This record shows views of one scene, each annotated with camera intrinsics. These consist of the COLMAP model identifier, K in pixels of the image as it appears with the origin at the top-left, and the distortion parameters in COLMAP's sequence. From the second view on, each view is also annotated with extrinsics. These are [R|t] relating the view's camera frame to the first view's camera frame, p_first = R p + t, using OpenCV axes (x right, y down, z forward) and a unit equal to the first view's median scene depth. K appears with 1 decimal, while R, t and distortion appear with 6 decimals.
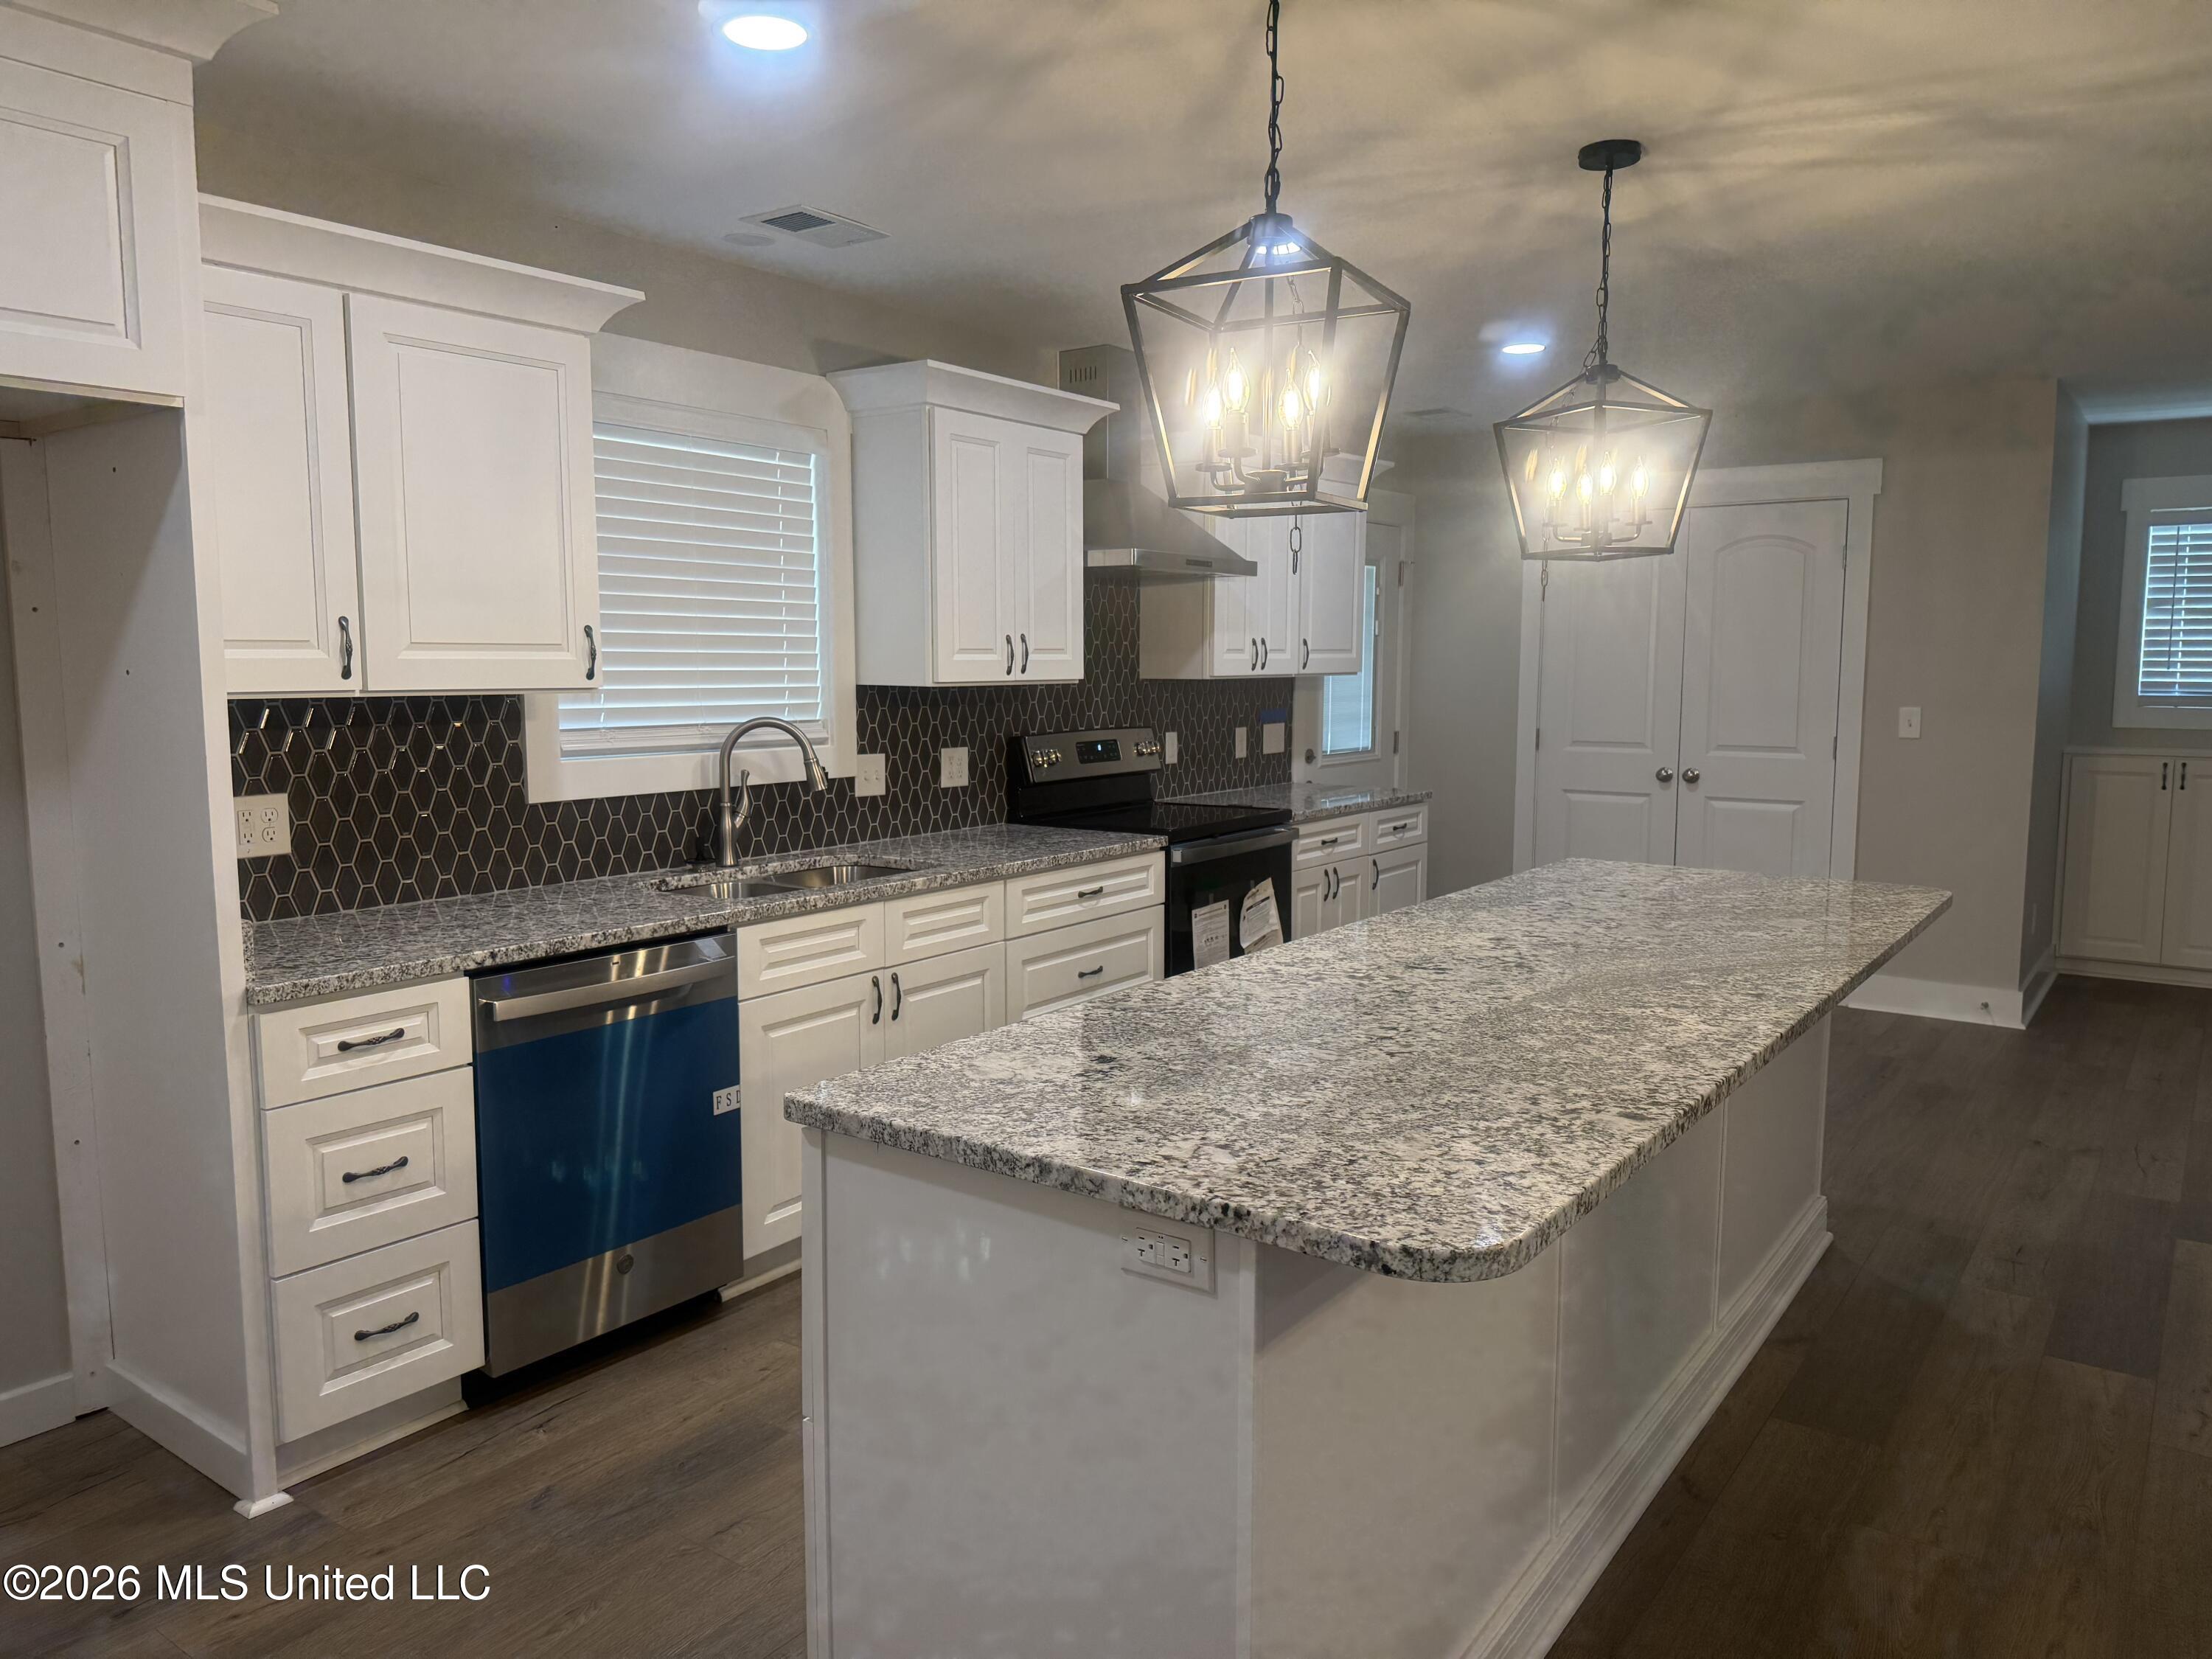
lens RADIAL K [[1551.3, 0, 1105.7], [0, 1551.3, 821.2], [0, 0, 1]] dist [0.100739, -0.138278]
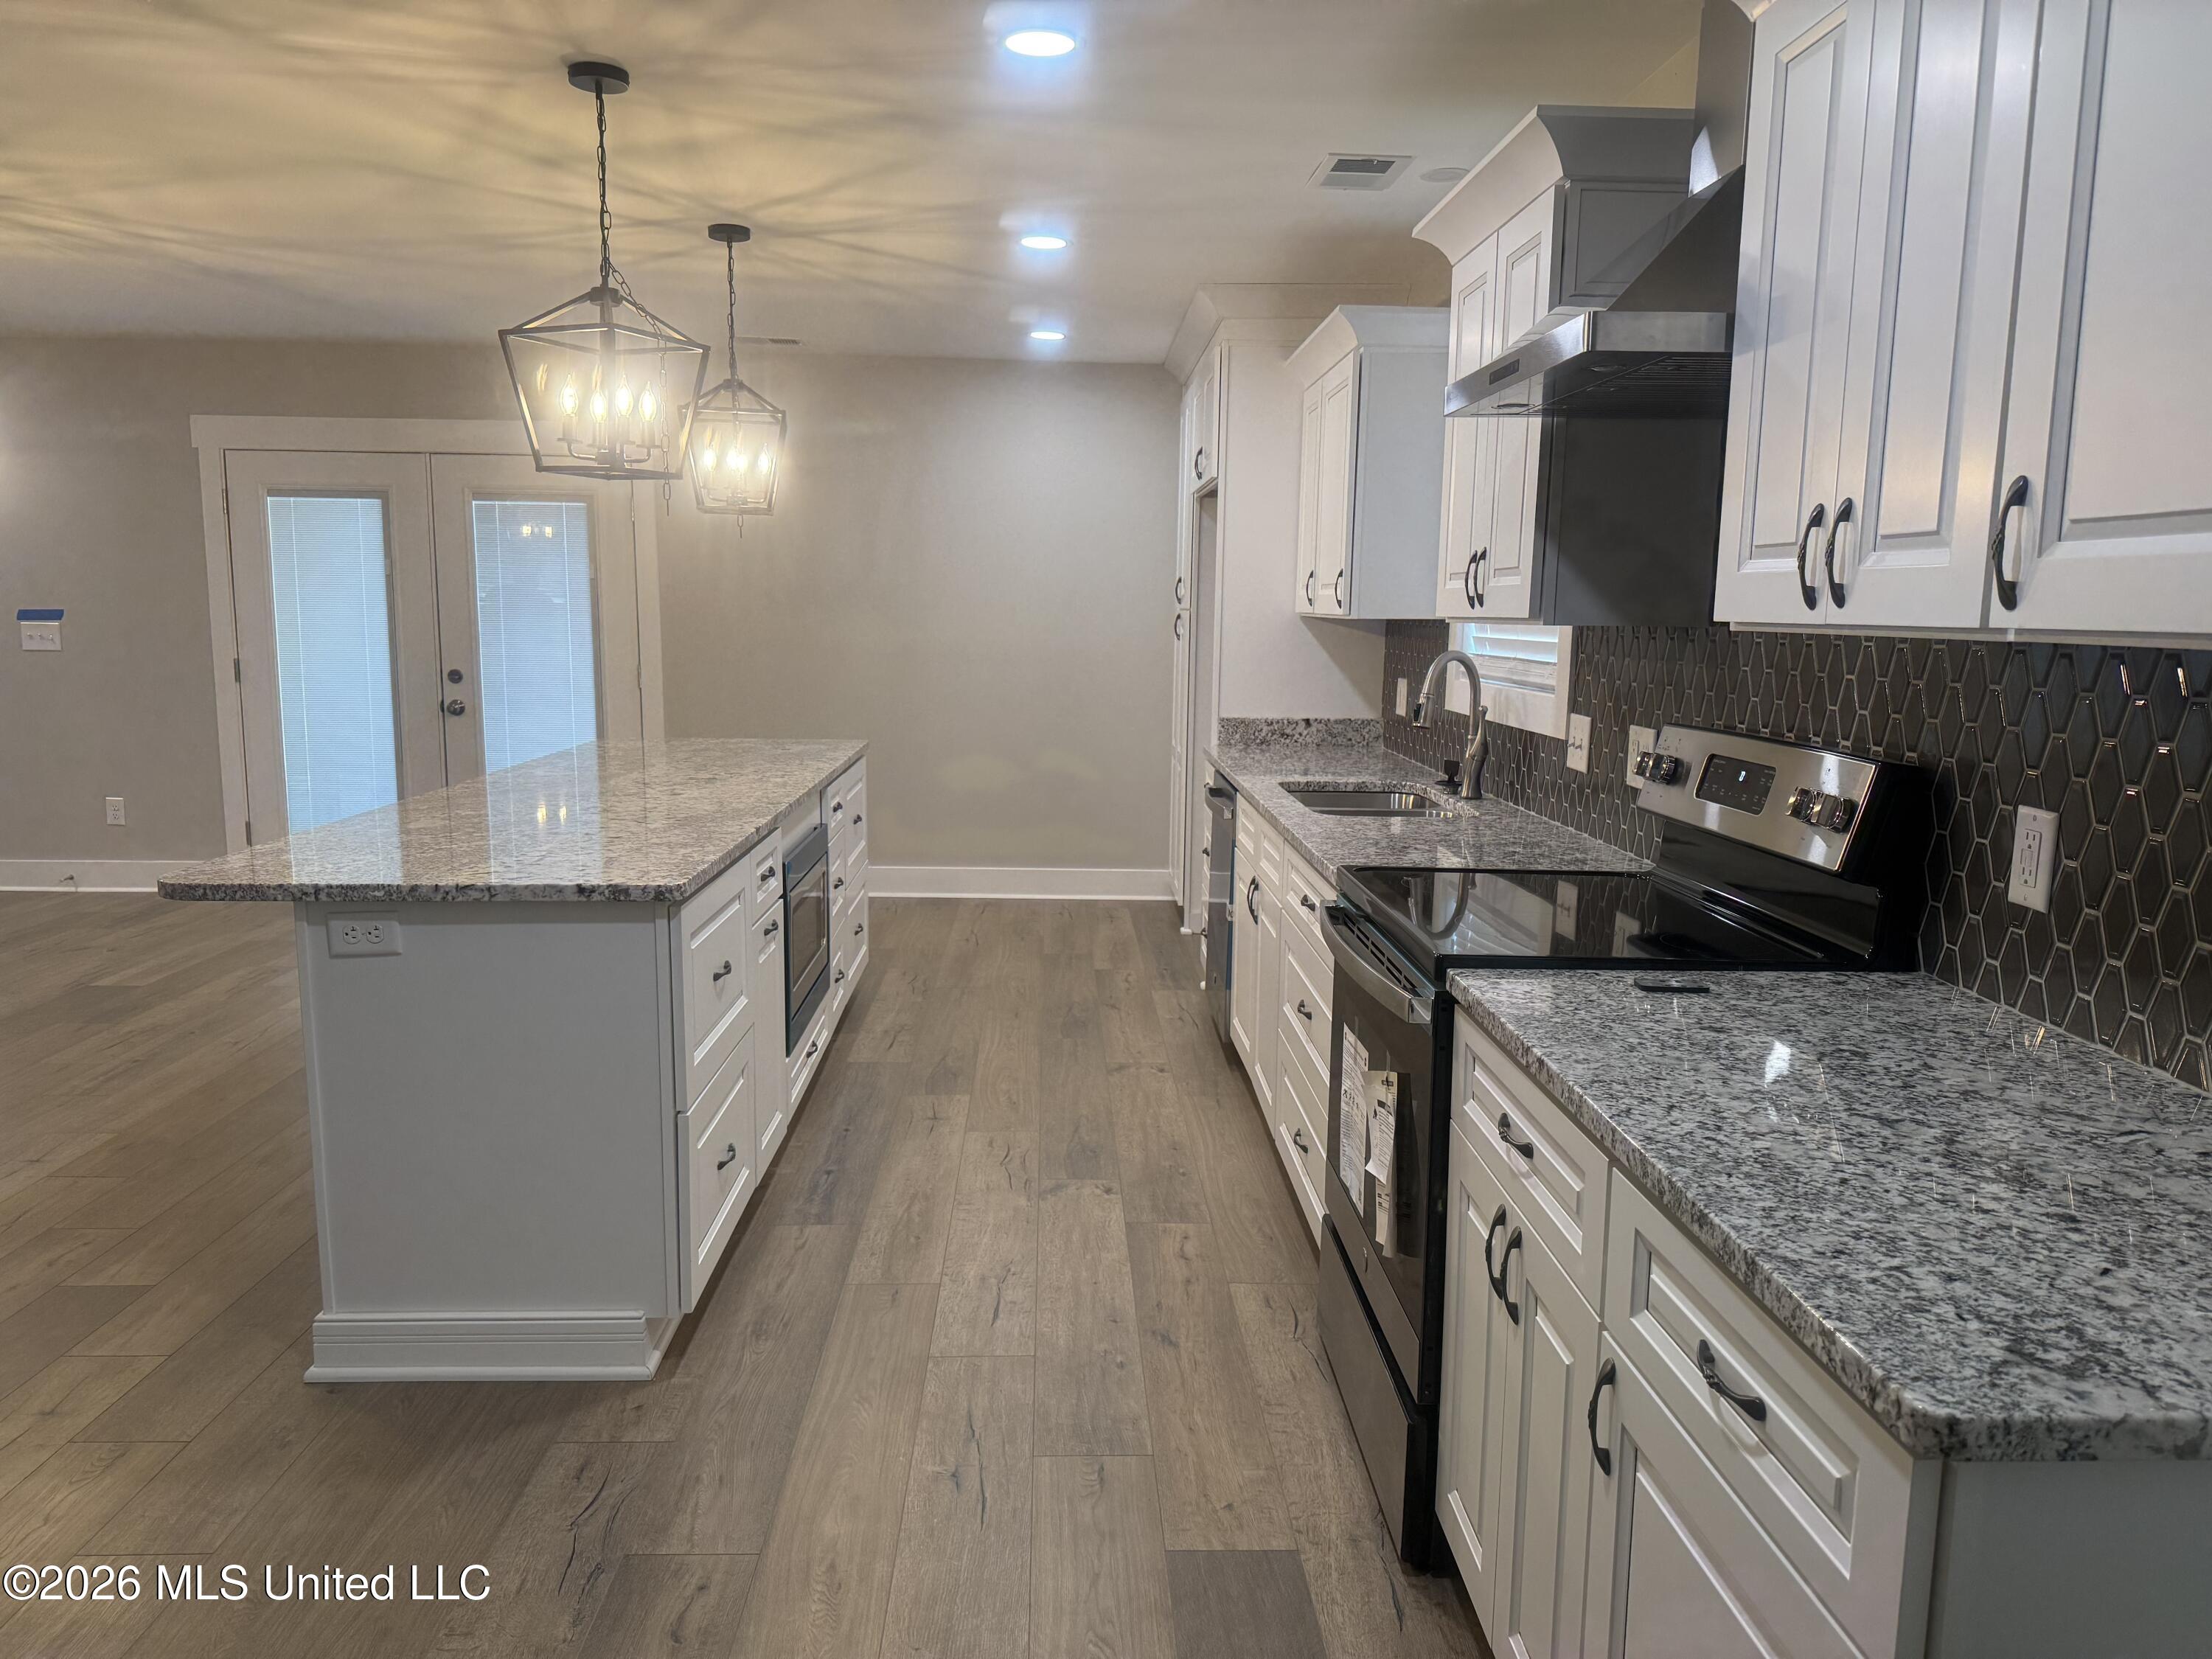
lens RADIAL K [[1551.3, 0, 1105.7], [0, 1551.3, 821.2], [0, 0, 1]] dist [0.100739, -0.138278]
pose [[-0.791491, 0.072759, -0.606835, 0.565862], [-0.078357, 0.972615, 0.218816, -0.161028], [0.606138, 0.220741, -0.764114, 1.650827]]
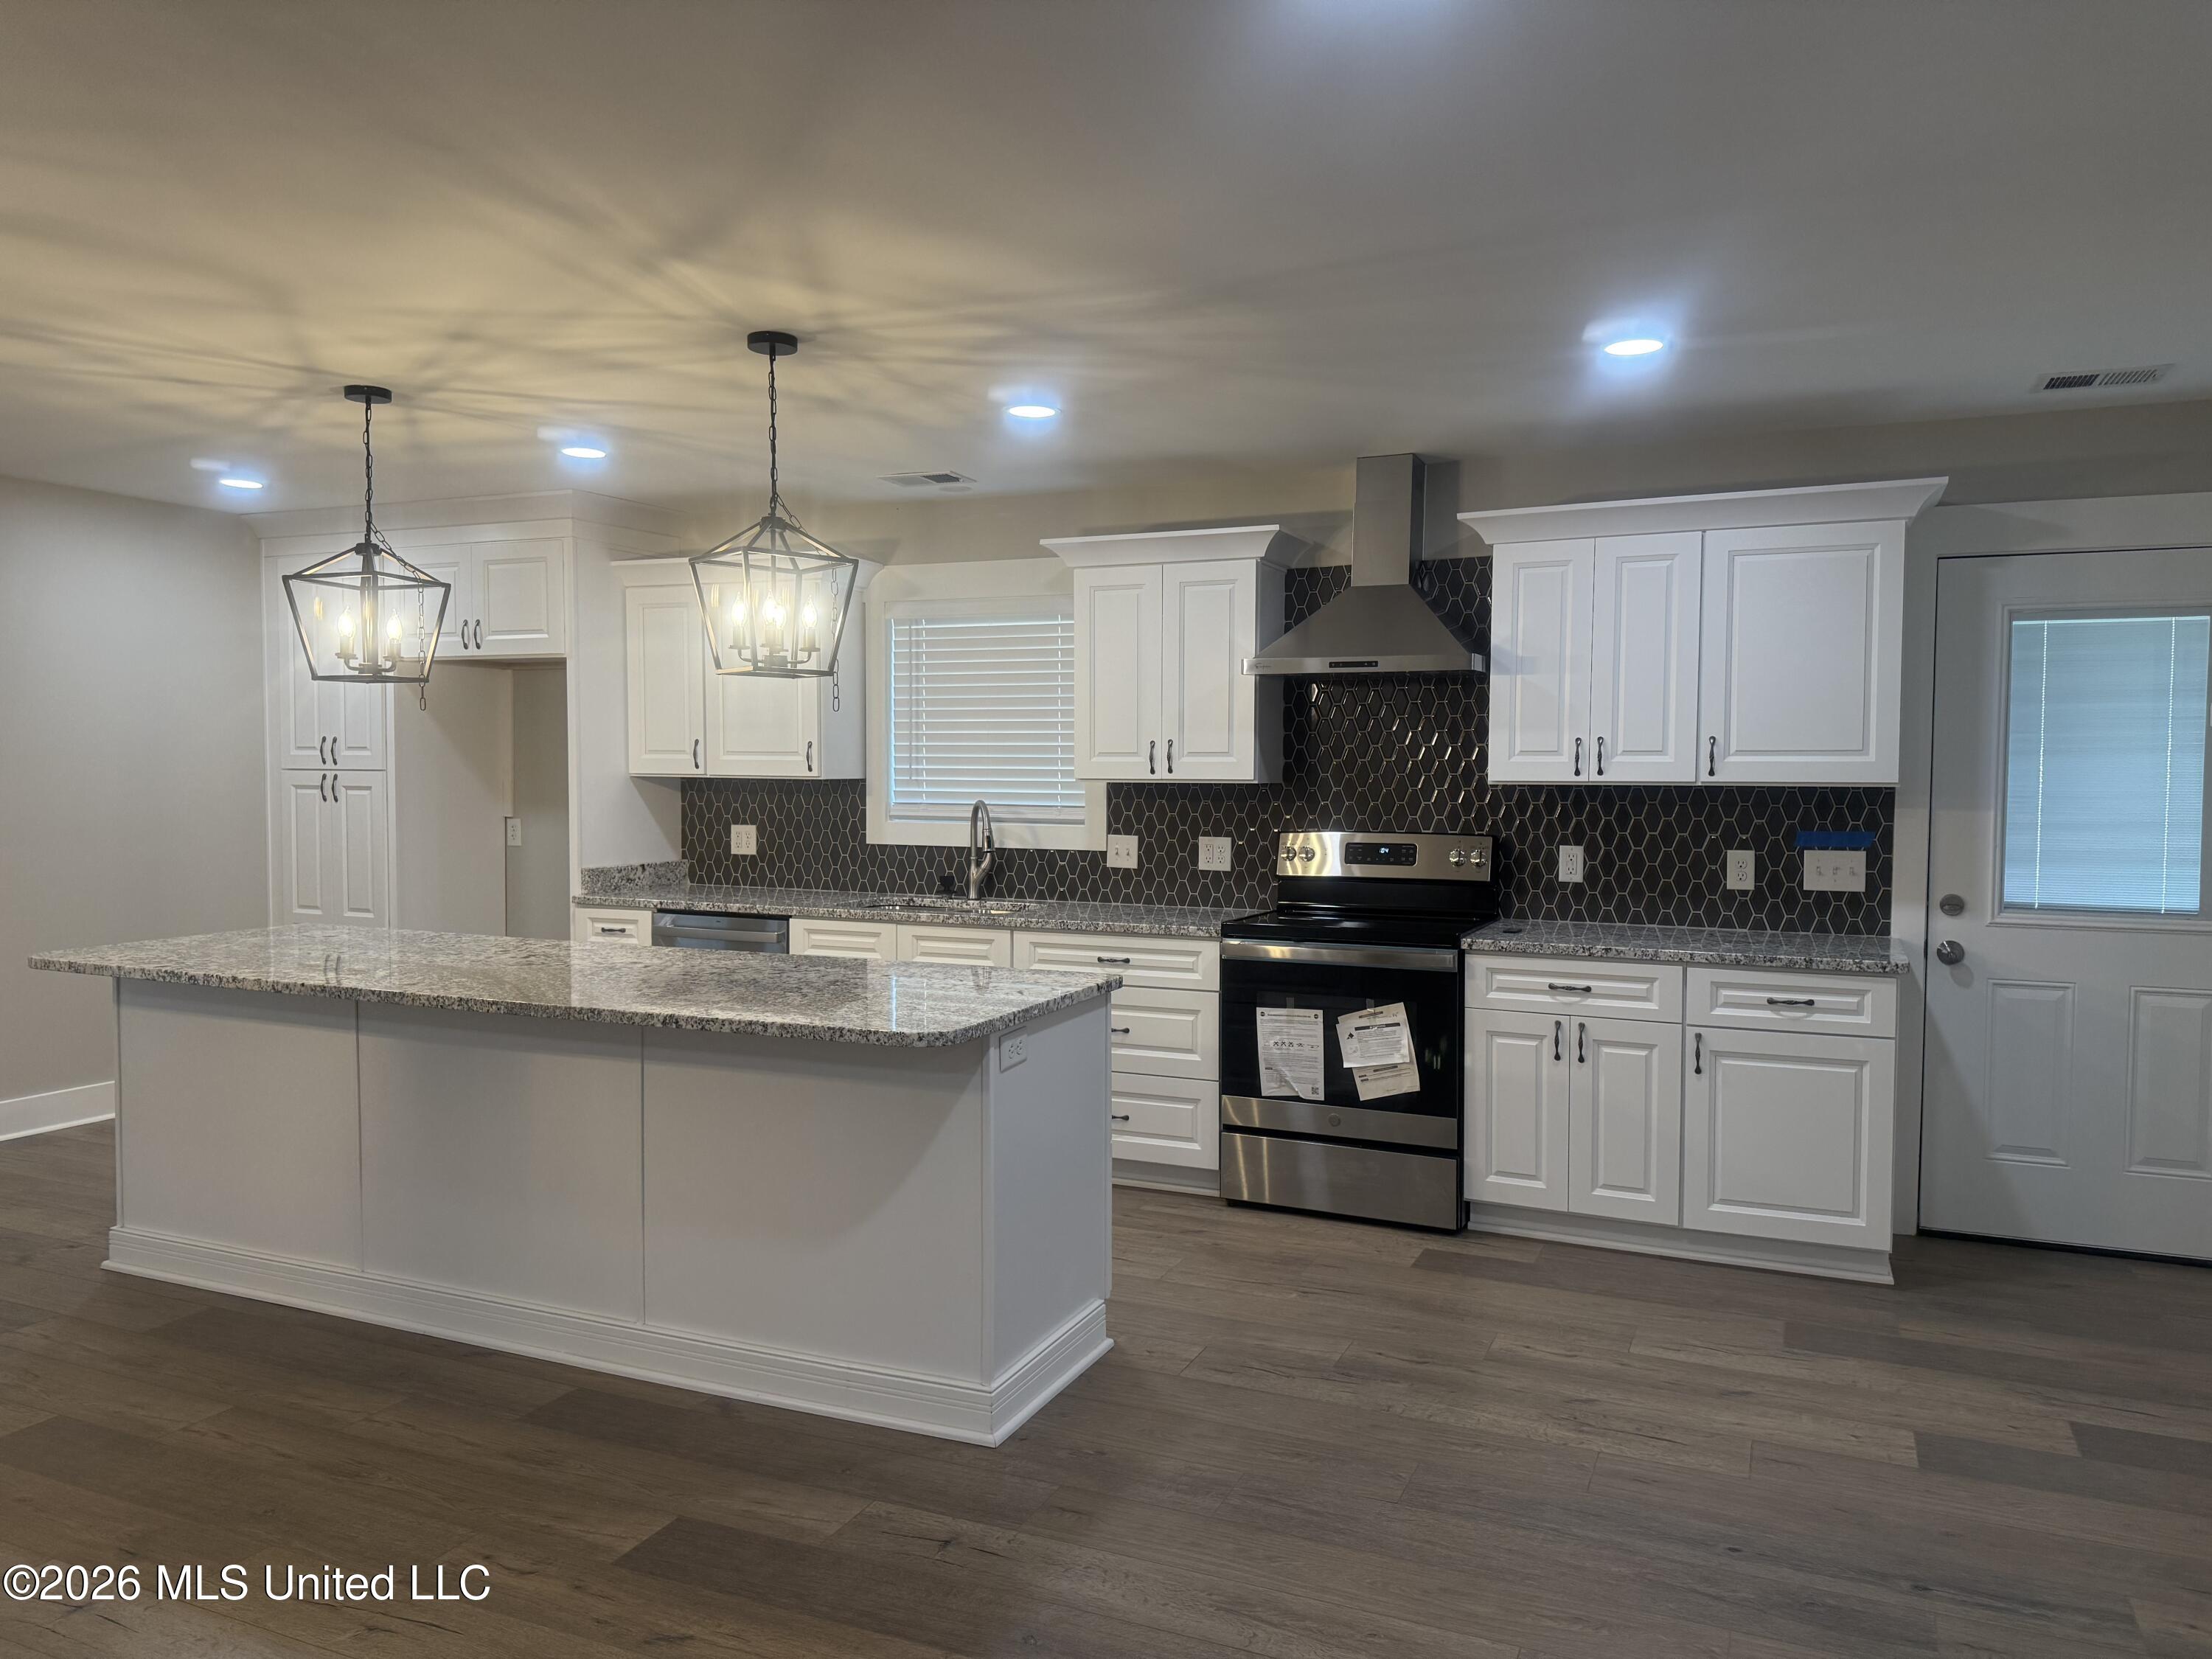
lens RADIAL K [[1538.4, 0, 1097.7], [0, 1538.4, 833.5], [0, 0, 1]] dist [0.182546, -0.387155]
pose [[0.203048, 0.047714, -0.978005, 1.230498], [-0.106770, 0.993935, 0.026324, -0.086027], [0.973330, 0.099077, 0.206911, 0.816440]]
